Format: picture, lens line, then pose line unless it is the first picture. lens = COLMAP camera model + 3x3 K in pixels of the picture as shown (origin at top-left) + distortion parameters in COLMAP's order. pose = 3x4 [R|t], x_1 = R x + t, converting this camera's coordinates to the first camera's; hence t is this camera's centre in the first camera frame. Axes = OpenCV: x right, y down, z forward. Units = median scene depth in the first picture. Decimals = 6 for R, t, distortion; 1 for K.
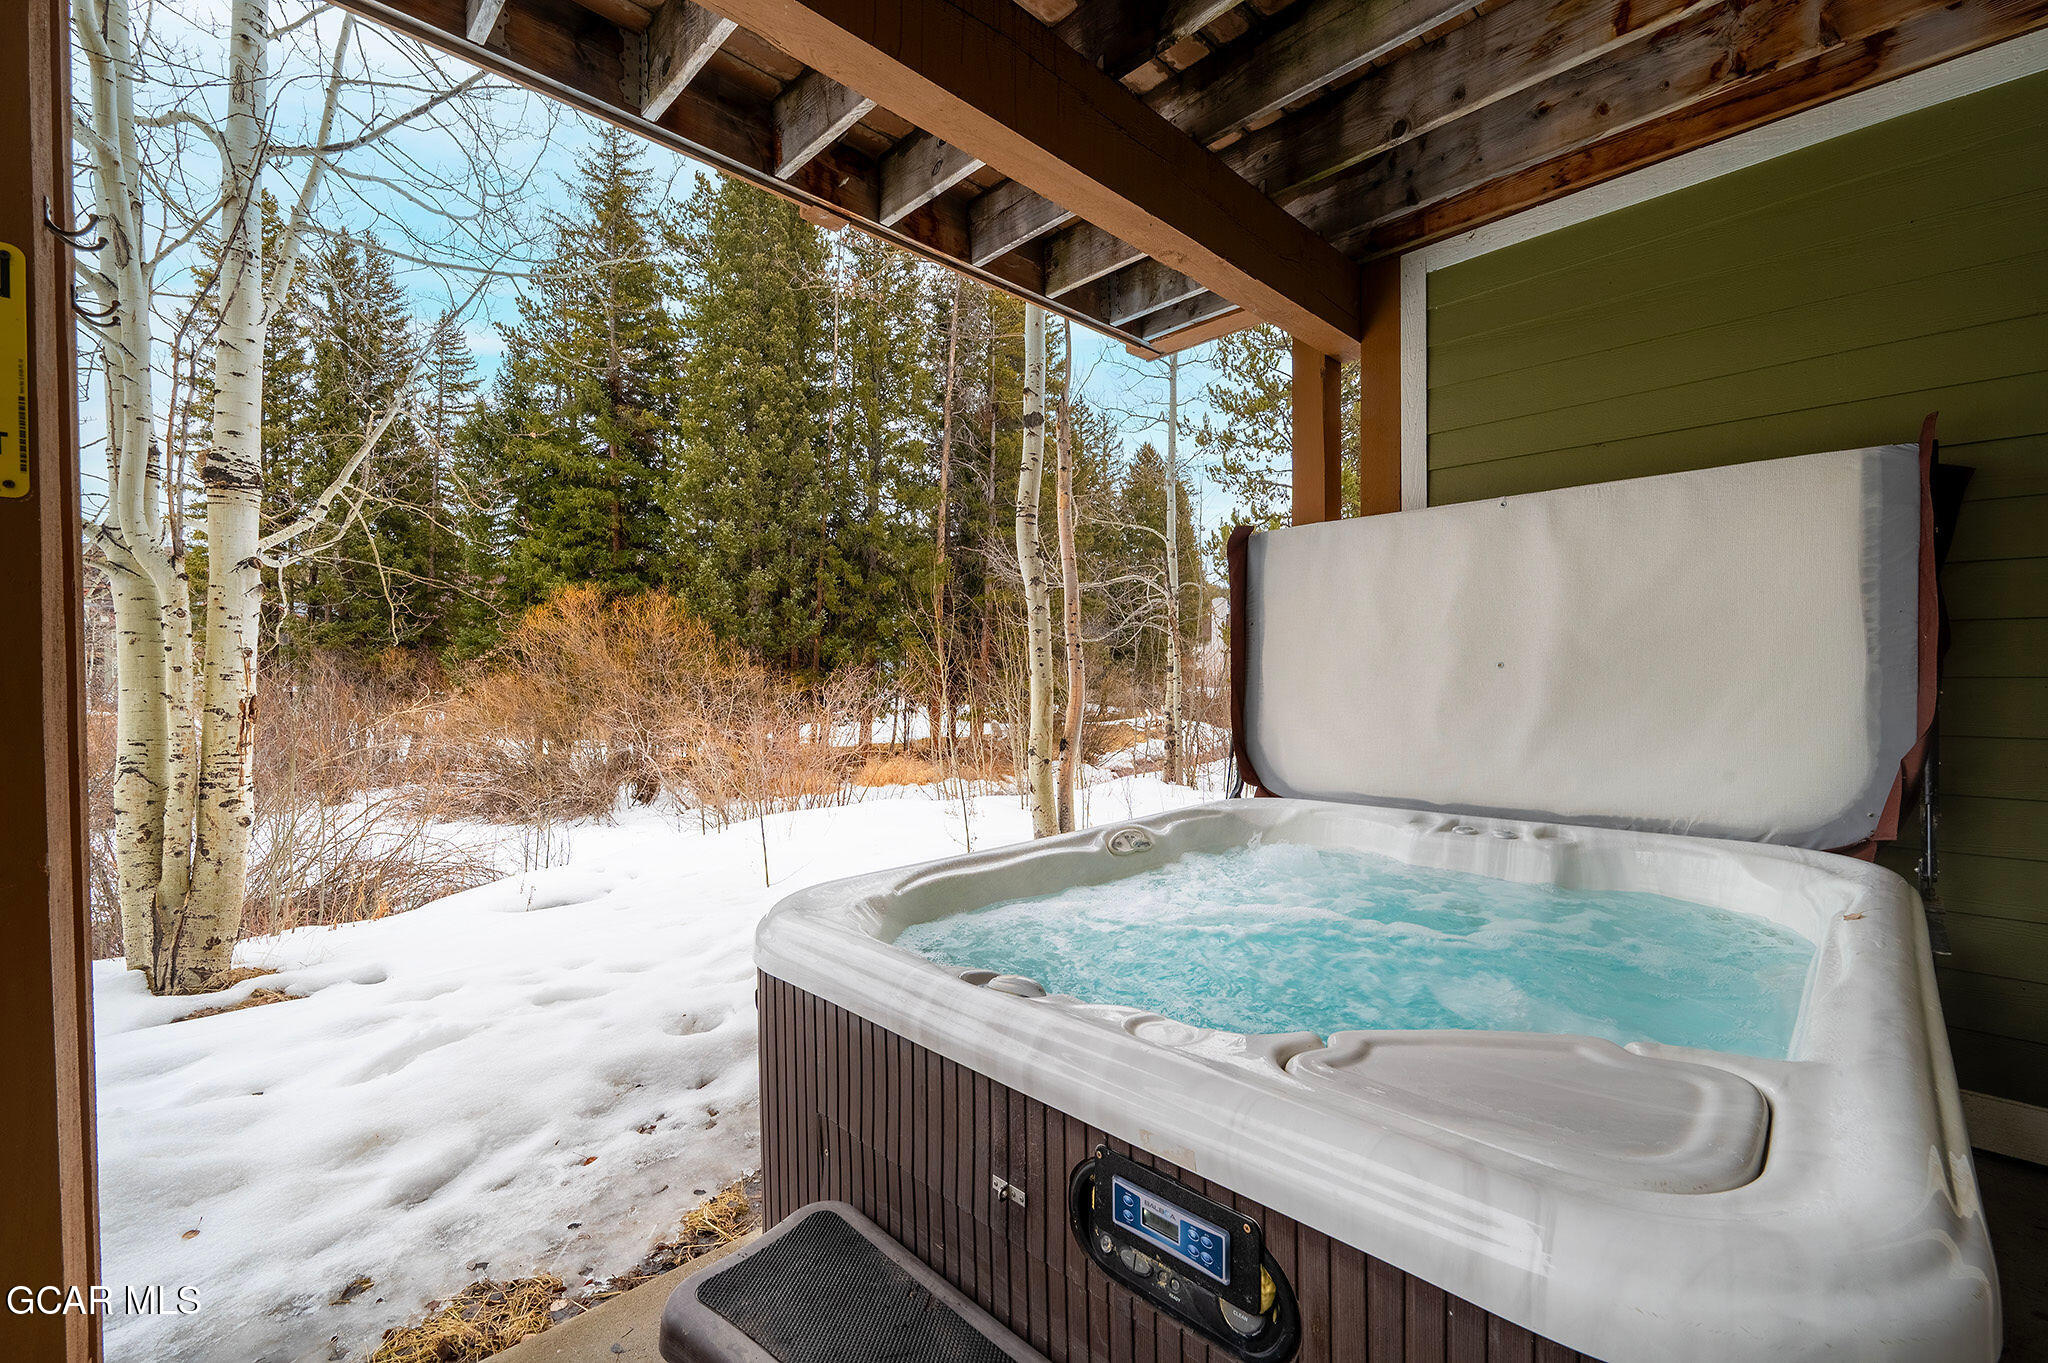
lens RADIAL K [[856.6, 0, 1016.3], [0, 856.6, 688.2], [0, 0, 1]] dist [-0.004407, 0.000002]
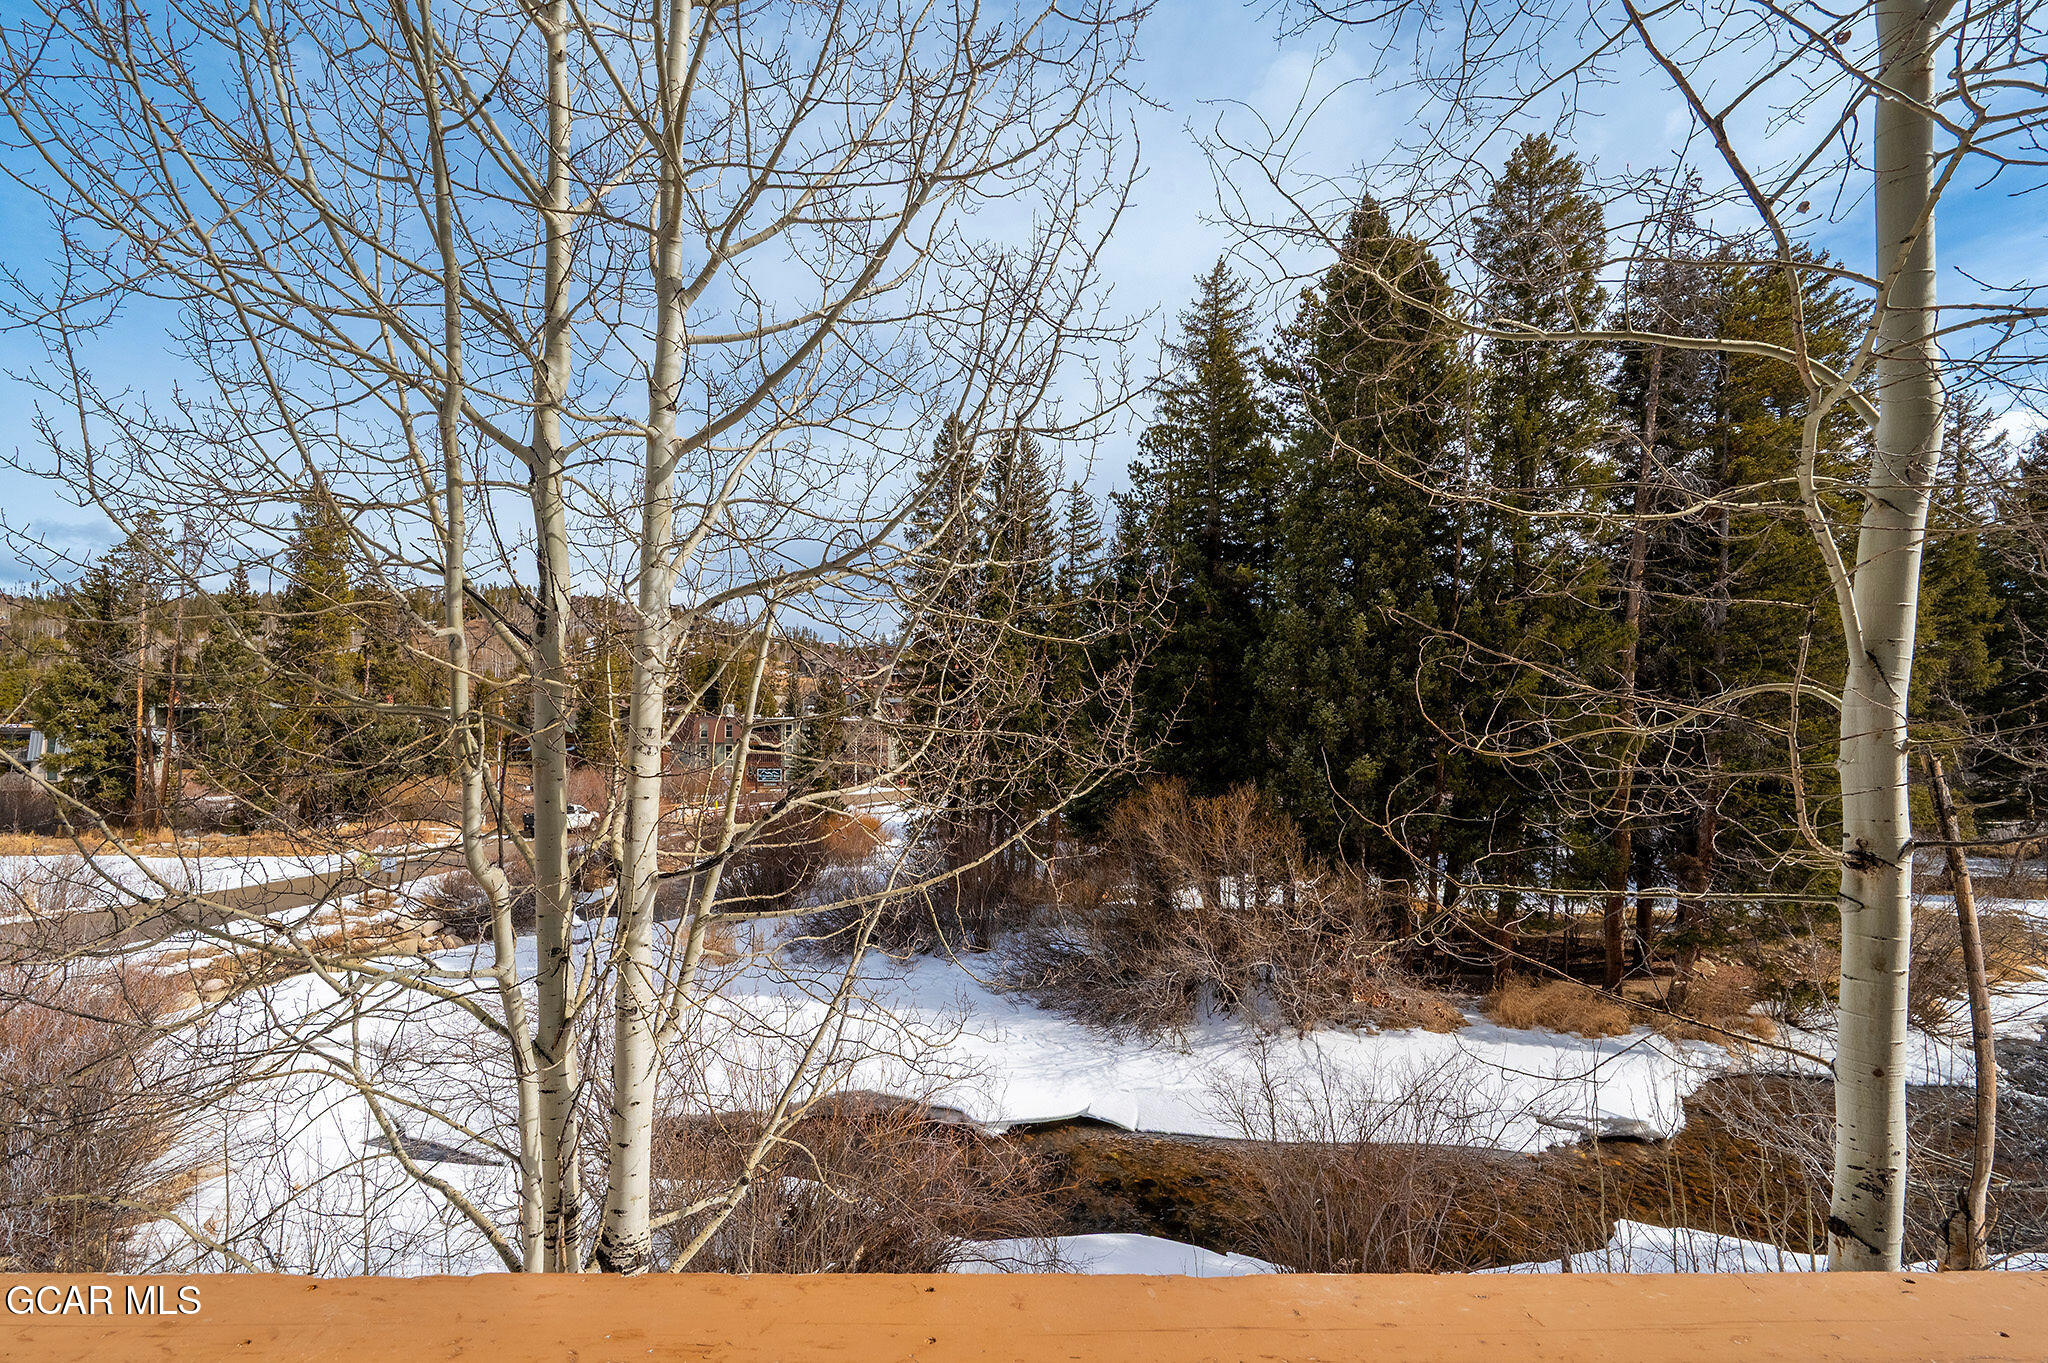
lens RADIAL K [[863.6, 0, 965.6], [0, 863.6, 738.9], [0, 0, 1]] dist [-0.003172, -0.000097]
pose [[0.732906, 0.013314, -0.680200, -0.005233], [-0.014697, 0.999885, 0.003736, -0.123314], [0.680171, 0.007259, 0.733017, 0.088363]]
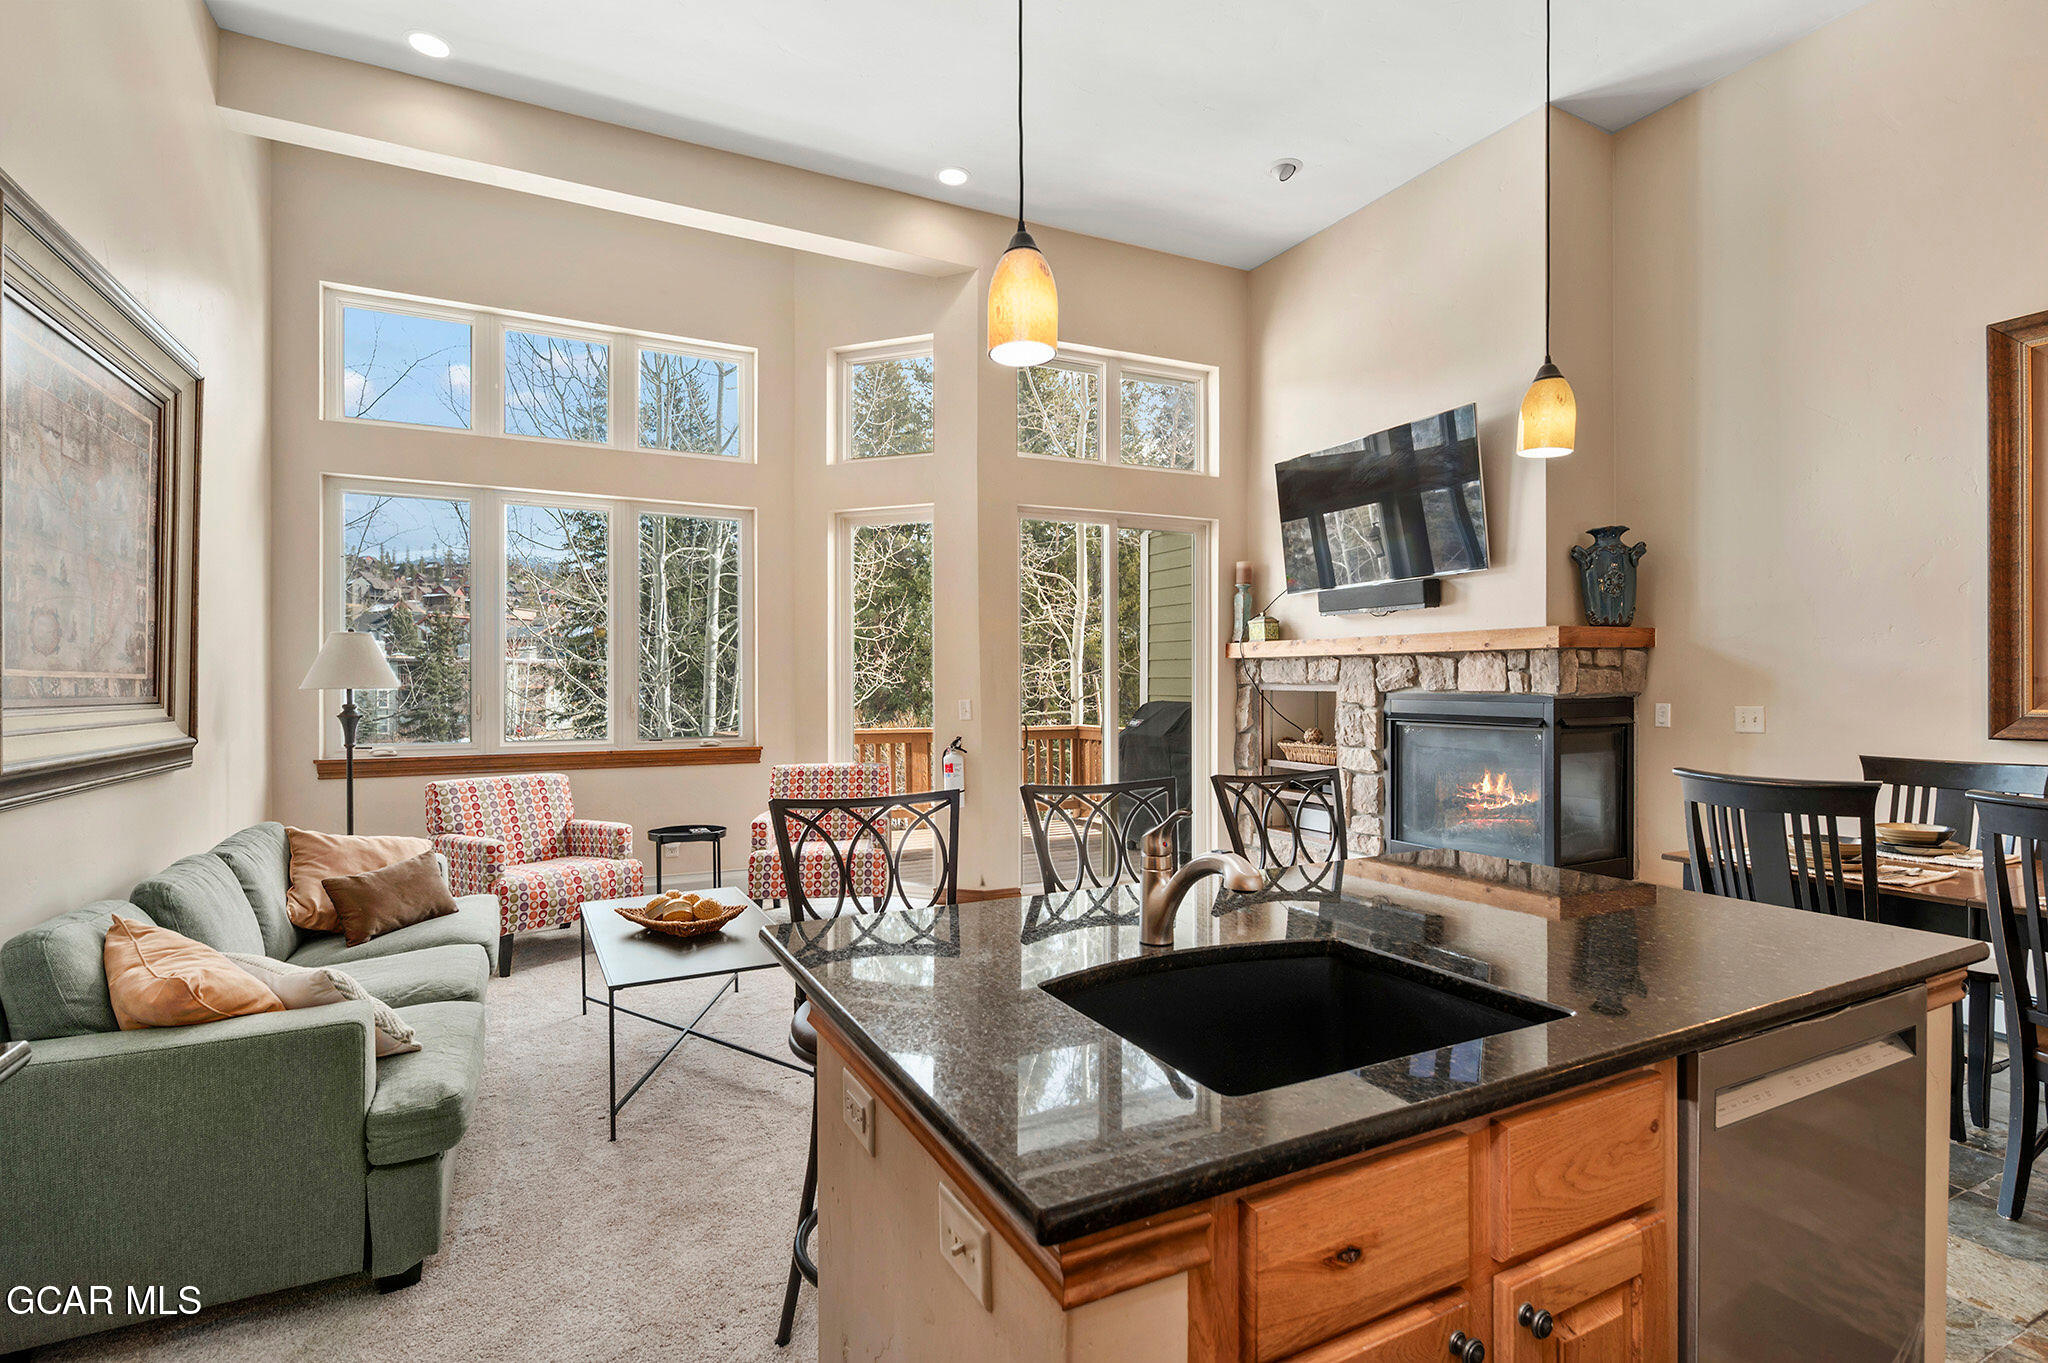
lens RADIAL K [[988.7, 0, 1012.7], [0, 988.7, 689.3], [0, 0, 1]] dist [-0.000321, -0.001140]
pose [[0.952375, 0.008115, -0.304820, 0.108435], [-0.005747, 0.999946, 0.008668, -0.120698], [0.304874, -0.006503, 0.952370, -0.202703]]
